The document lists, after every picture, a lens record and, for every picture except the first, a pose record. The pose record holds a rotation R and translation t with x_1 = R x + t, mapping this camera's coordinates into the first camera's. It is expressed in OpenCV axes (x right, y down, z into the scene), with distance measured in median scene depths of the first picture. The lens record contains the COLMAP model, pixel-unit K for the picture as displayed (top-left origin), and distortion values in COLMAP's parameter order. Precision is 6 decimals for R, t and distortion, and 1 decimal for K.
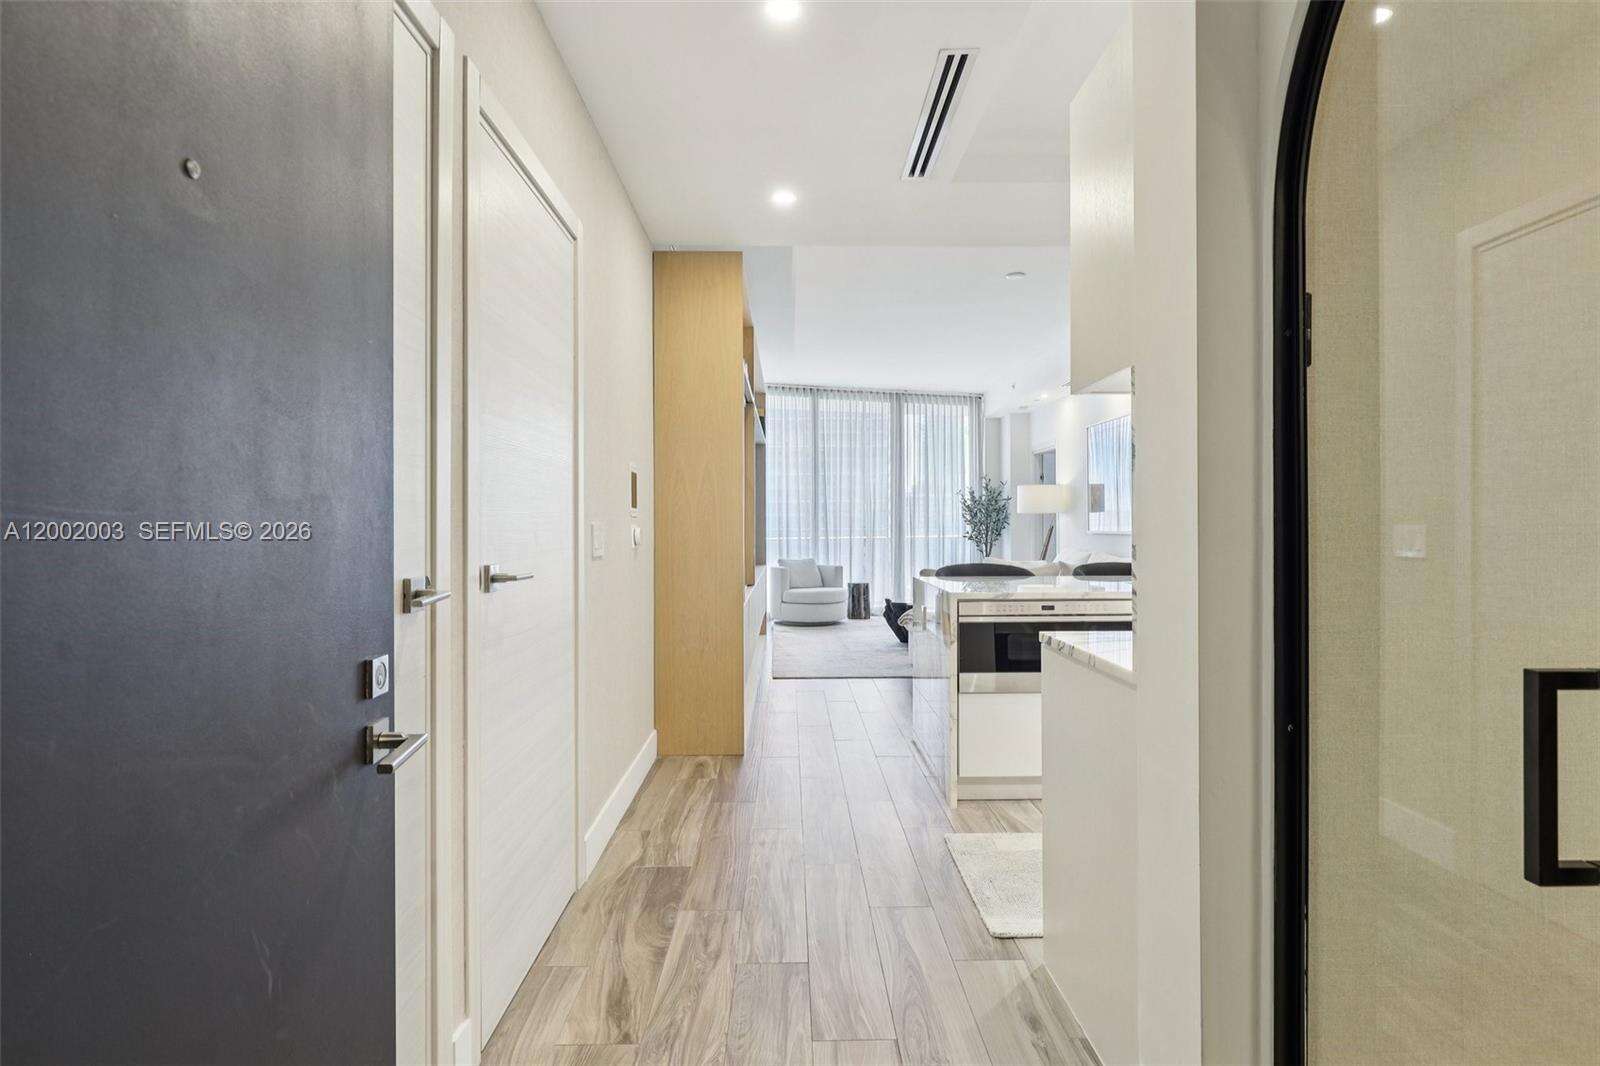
lens RADIAL K [[828.4, 0, 791.1], [0, 828.4, 516.6], [0, 0, 1]] dist [0.000756, 0.000147]
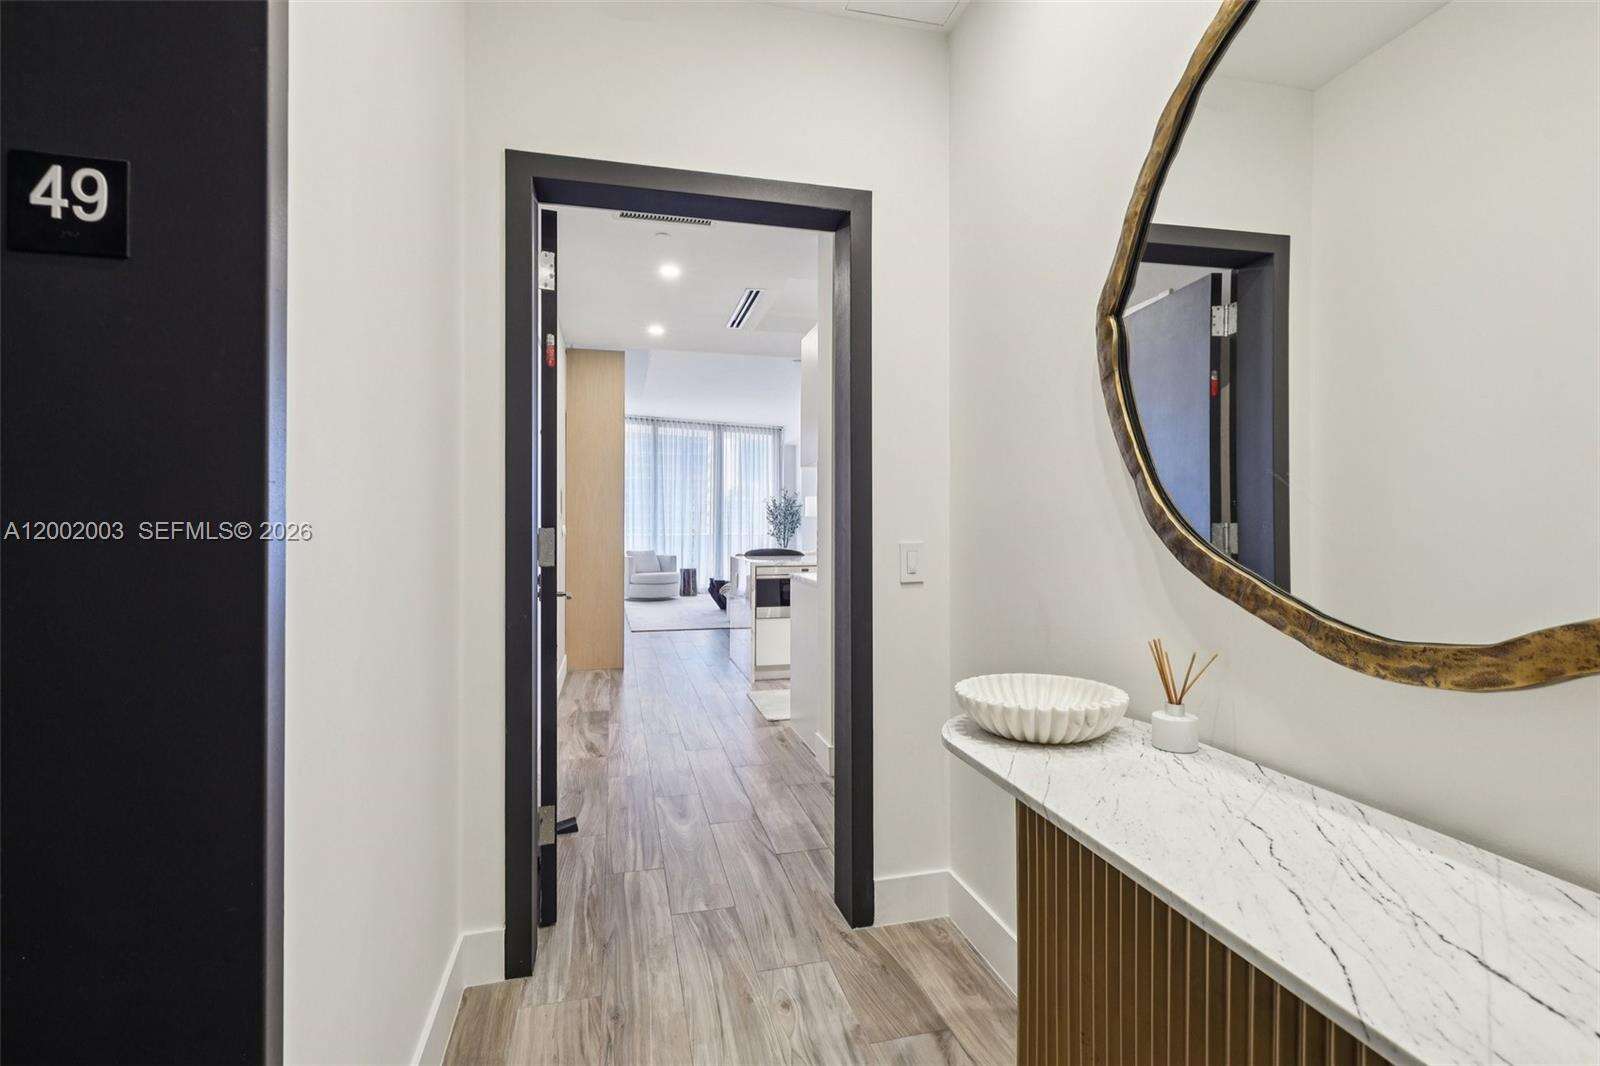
lens RADIAL K [[743.3, 0, 799.9], [0, 743.3, 519.4], [0, 0, 1]] dist [-0.000972, -0.000079]
pose [[0.971052, 0.007239, 0.238760, -0.031448], [-0.007803, 0.999969, 0.001420, -0.000876], [-0.238742, -0.003242, 0.971078, -0.203306]]
